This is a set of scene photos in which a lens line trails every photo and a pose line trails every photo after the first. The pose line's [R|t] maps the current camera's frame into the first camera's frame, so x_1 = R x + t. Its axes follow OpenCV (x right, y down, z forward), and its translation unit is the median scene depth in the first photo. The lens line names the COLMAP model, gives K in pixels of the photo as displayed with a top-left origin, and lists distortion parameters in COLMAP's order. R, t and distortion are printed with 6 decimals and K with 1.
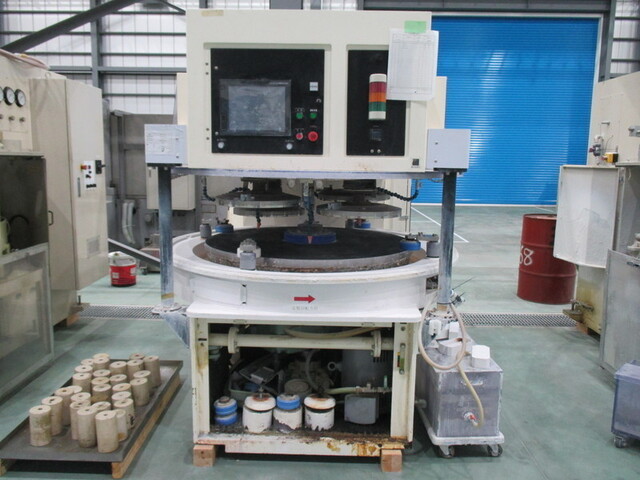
lens RADIAL K [[538.1, 0, 320.6], [0, 538.1, 240.2], [0, 0, 1]] dist [-0.029613, 0.009011]
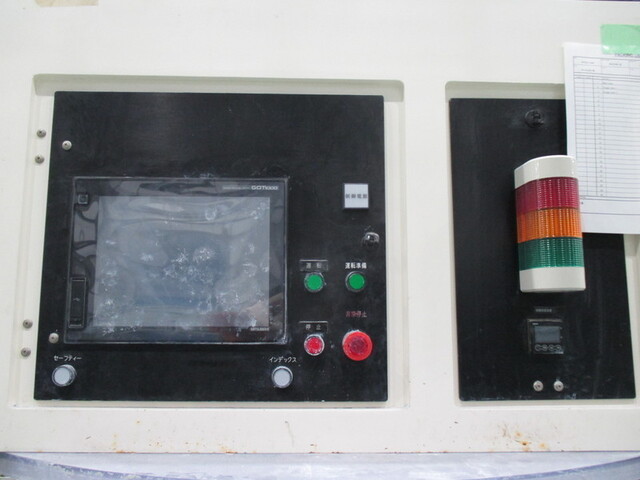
lens RADIAL K [[538.1, 0, 320.9], [0, 538.1, 237.6], [0, 0, 1]] dist [-0.029613, 0.009011]
pose [[0.997613, -0.004397, 0.068920, -0.053209], [0.023149, 0.961526, -0.273737, -0.155215], [-0.065064, 0.274679, 0.959332, 0.627544]]
